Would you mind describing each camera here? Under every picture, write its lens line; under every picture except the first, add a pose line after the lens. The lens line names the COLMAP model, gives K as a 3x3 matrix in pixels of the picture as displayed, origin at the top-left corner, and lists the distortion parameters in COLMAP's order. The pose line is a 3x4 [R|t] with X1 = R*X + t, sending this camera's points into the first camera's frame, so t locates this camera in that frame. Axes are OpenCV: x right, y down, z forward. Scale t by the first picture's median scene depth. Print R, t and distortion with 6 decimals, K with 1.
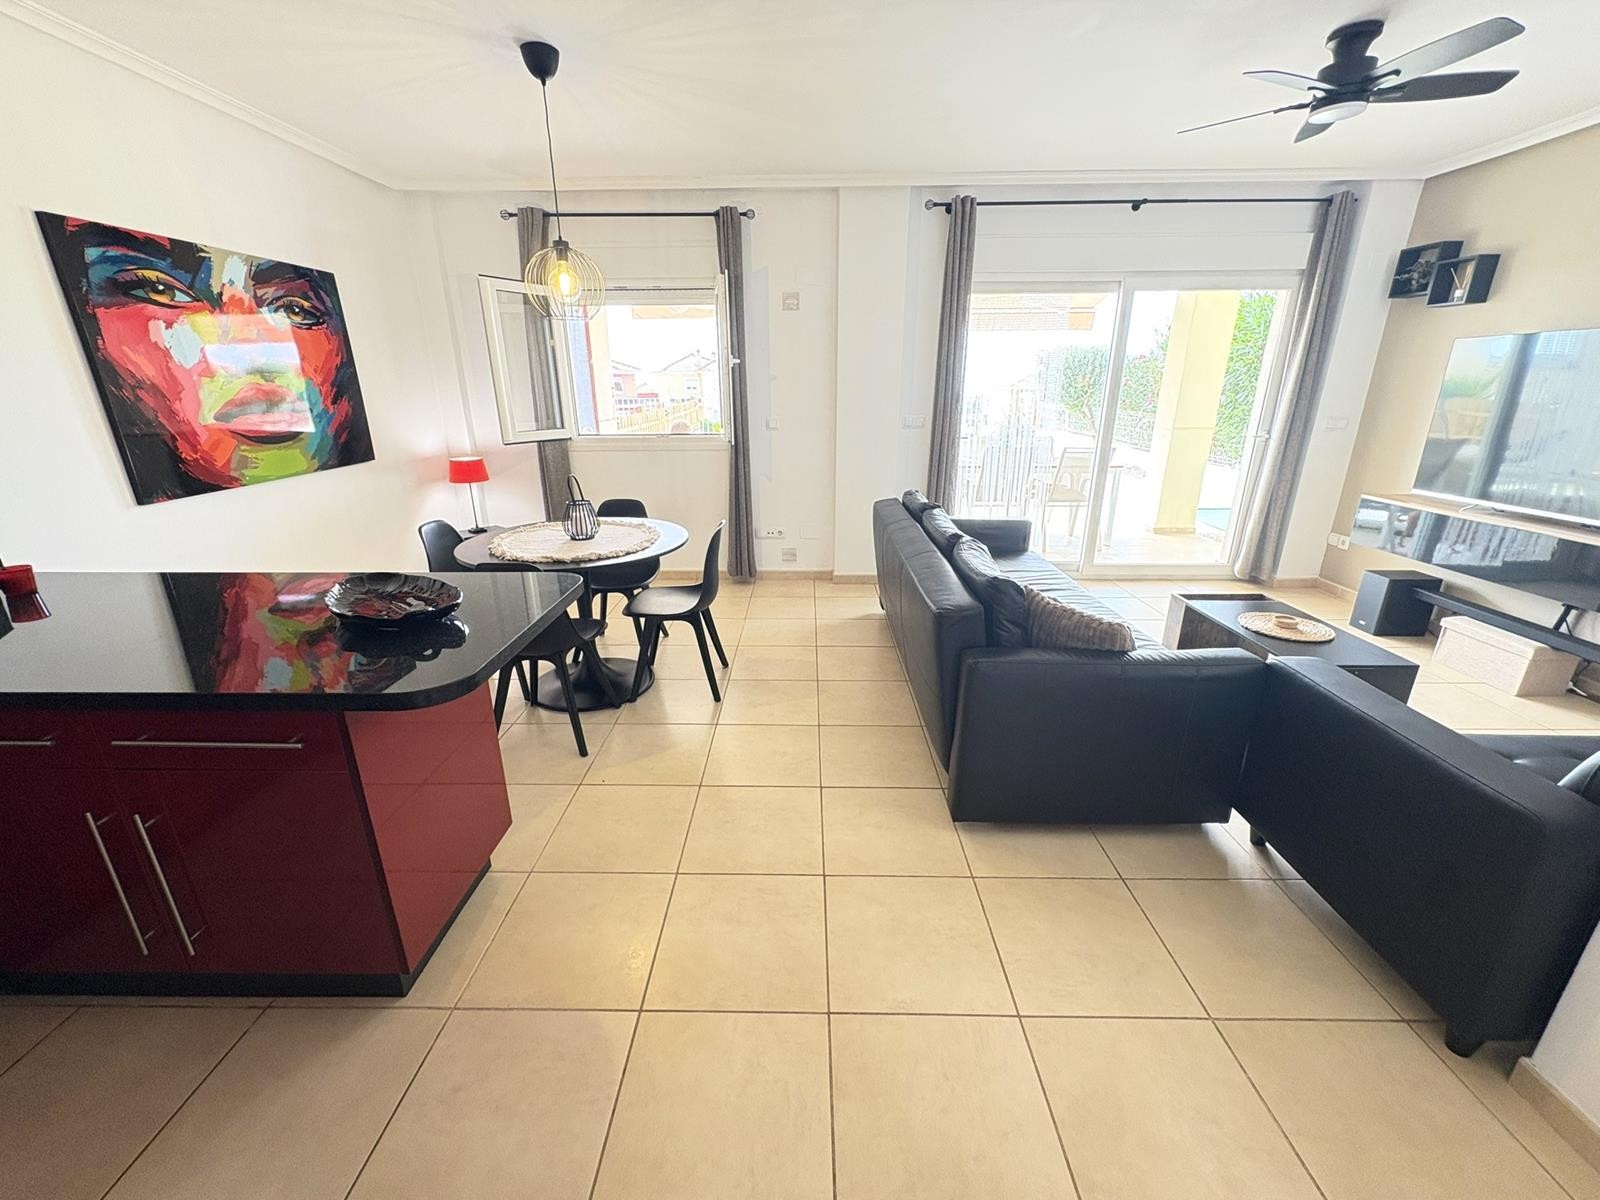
lens RADIAL K [[639.1, 0, 793.9], [0, 639.1, 604.4], [0, 0, 1]] dist [-0.001192, -0.000075]
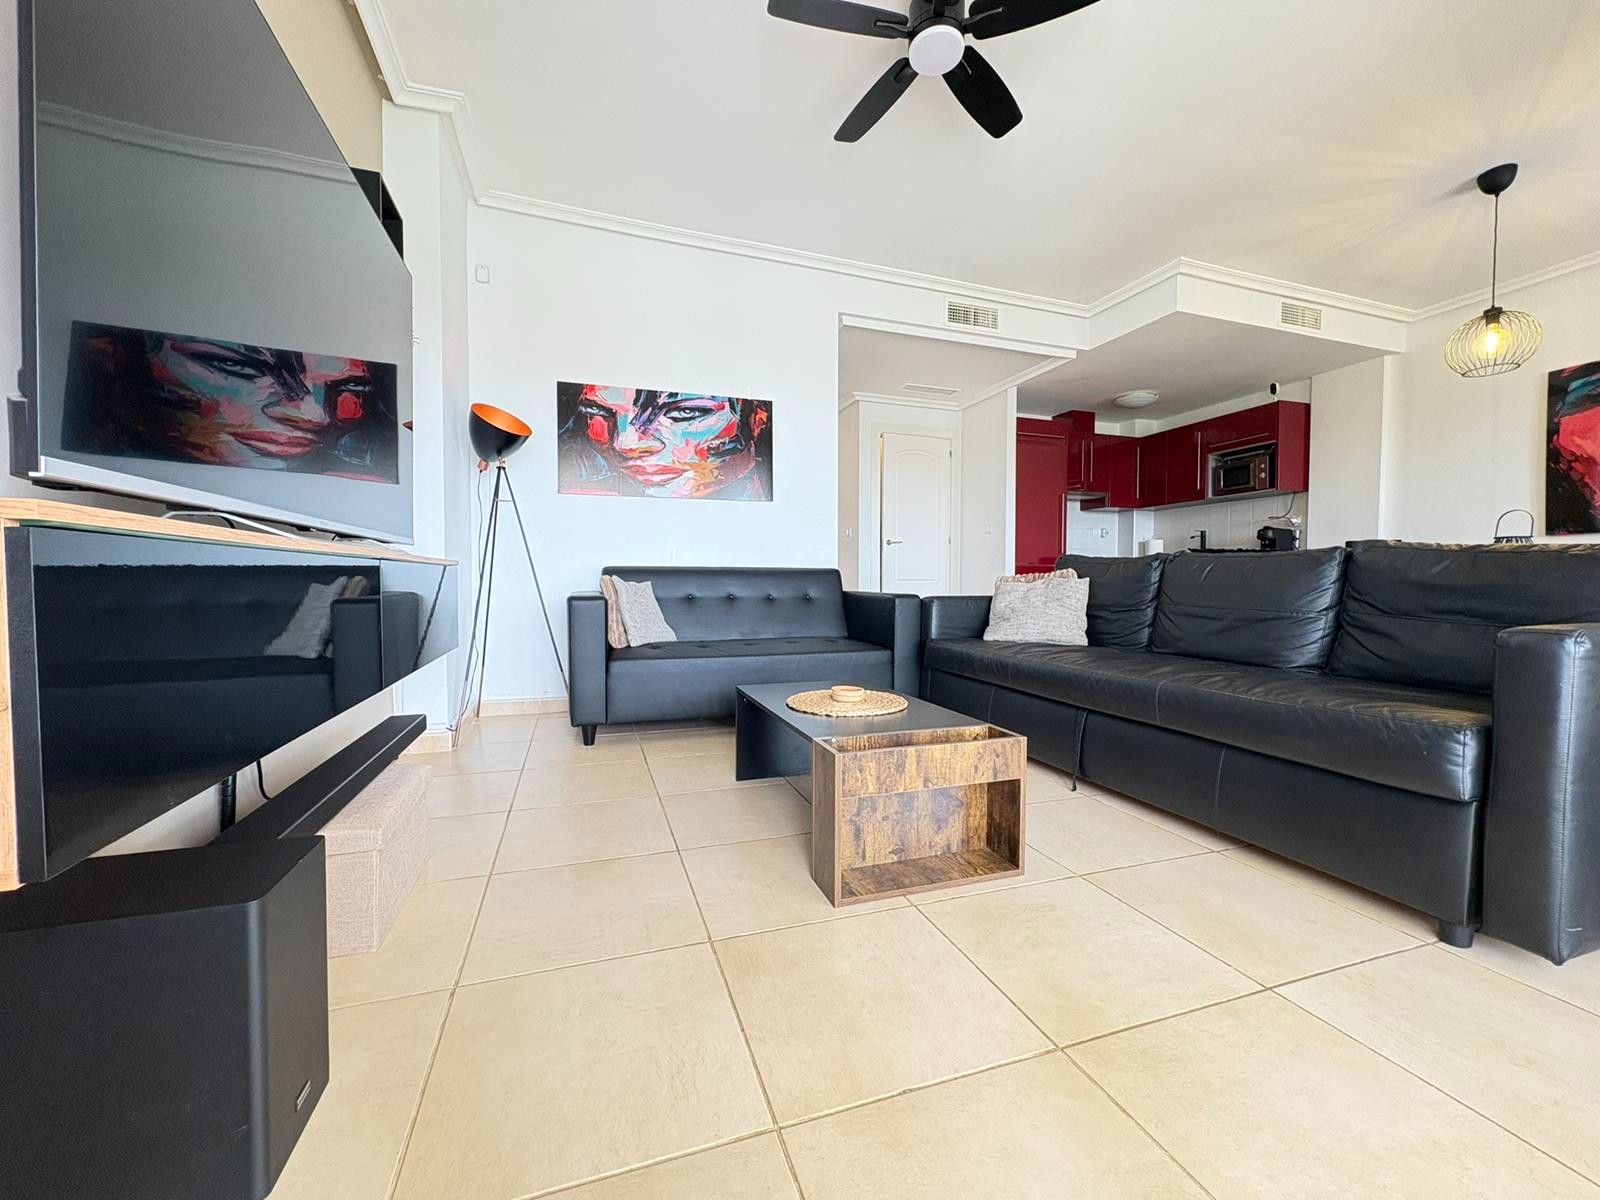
lens RADIAL K [[639.1, 0, 796.1], [0, 639.1, 599.8], [0, 0, 1]] dist [-0.001192, -0.000075]
pose [[-0.940608, 0.014707, -0.339177, 1.138389], [-0.106784, 0.935537, 0.336700, -0.305577], [0.322264, 0.352922, -0.878403, 1.659457]]
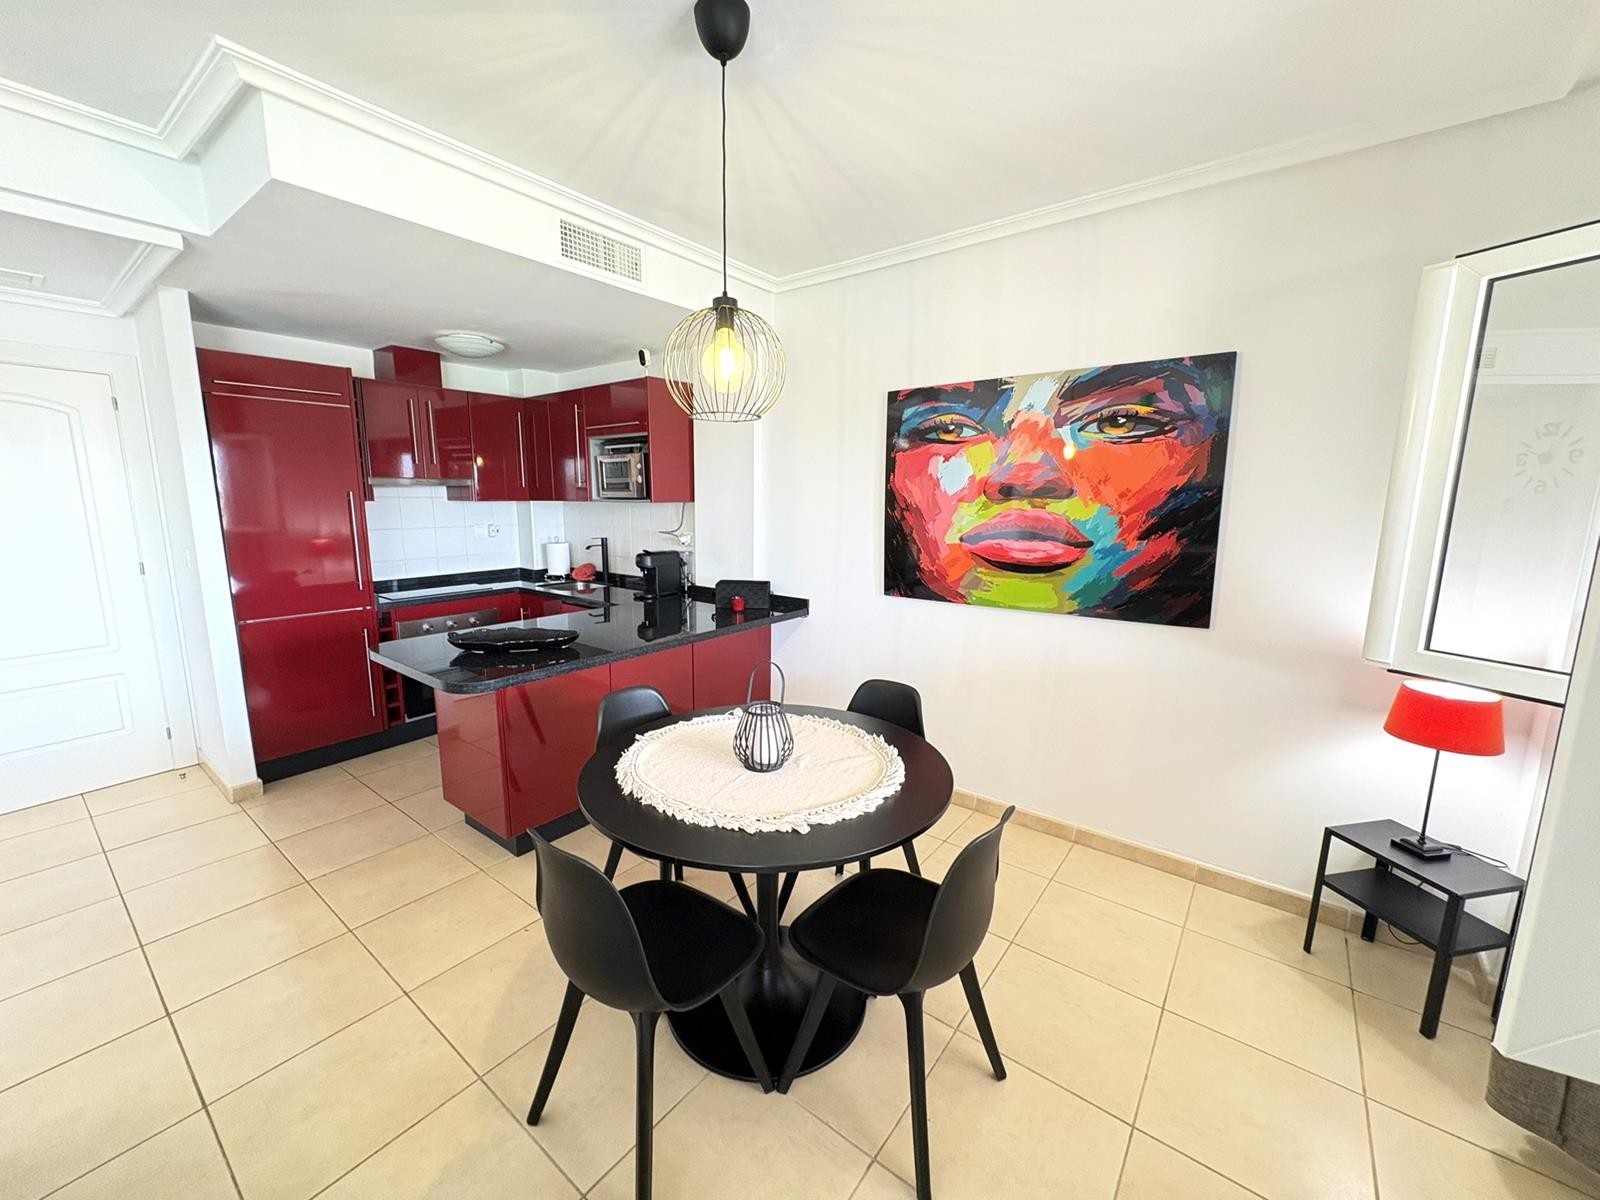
lens RADIAL K [[639.1, 0, 799.5], [0, 639.1, 600.3], [0, 0, 1]] dist [-0.001192, -0.000075]
pose [[-0.596767, 0.133951, -0.791155, 0.111462], [-0.266690, 0.896808, 0.353004, -0.505347], [0.756799, 0.421654, -0.499462, 1.373758]]
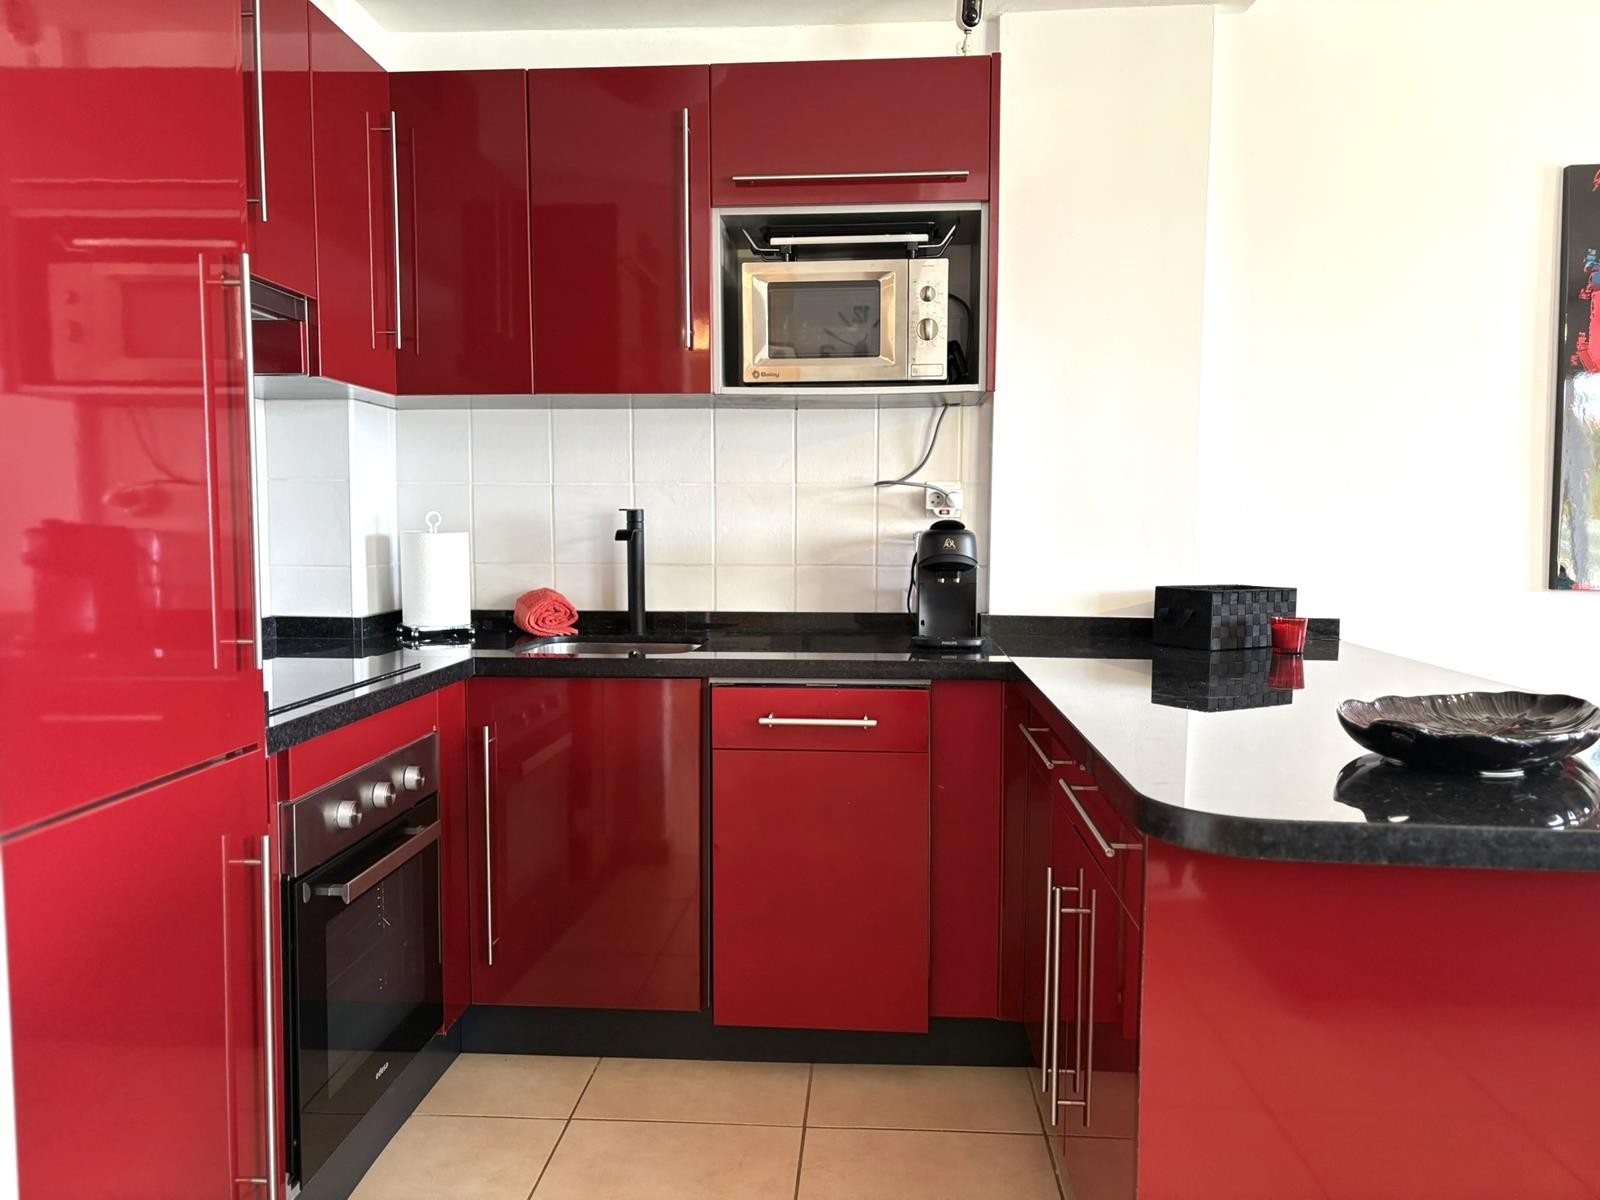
lens RADIAL K [[1214.4, 0, 798.7], [0, 1214.4, 611.1], [0, 0, 1]] dist [0.052333, -0.060019]
pose [[-0.043512, 0.085661, -0.995374, 0.181467], [-0.329183, 0.939451, 0.095238, -0.006985], [0.943263, 0.331804, -0.012679, 0.298788]]
